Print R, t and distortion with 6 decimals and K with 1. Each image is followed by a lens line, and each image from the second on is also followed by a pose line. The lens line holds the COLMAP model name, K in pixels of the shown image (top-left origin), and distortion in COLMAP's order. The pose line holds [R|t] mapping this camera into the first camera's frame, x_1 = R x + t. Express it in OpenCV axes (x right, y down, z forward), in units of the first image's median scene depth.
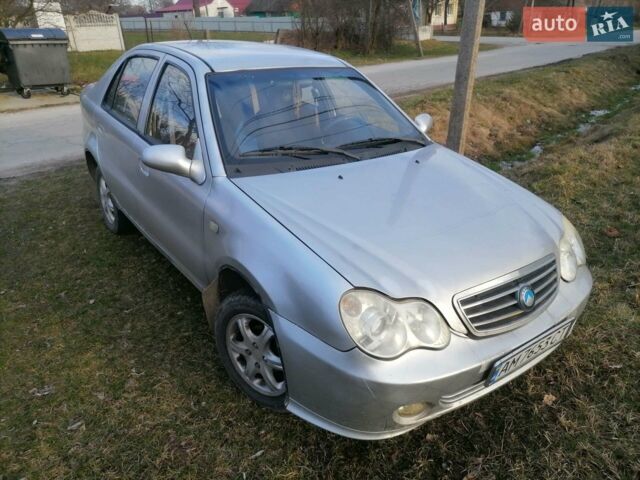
lens RADIAL K [[469.3, 0, 322.8], [0, 469.3, 238.9], [0, 0, 1]] dist [0.030627, -0.005154]
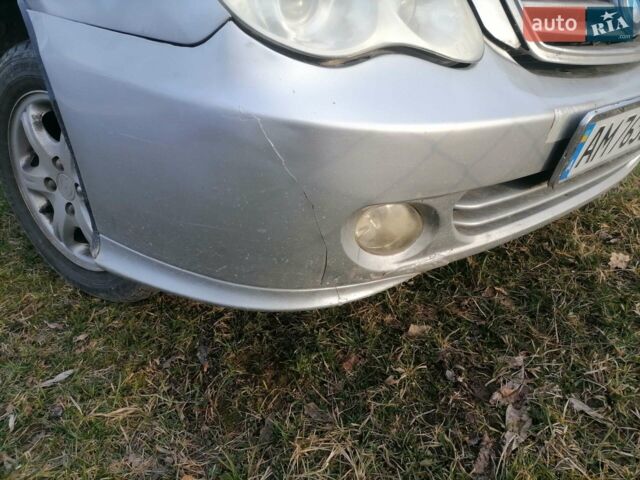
lens RADIAL K [[469.3, 0, 318.3], [0, 469.3, 241.3], [0, 0, 1]] dist [0.030627, -0.005154]
pose [[0.995616, -0.028705, 0.089020, 0.080894], [0.022212, 0.997078, 0.073094, 0.297452], [-0.090858, -0.070797, 0.993344, 0.528976]]
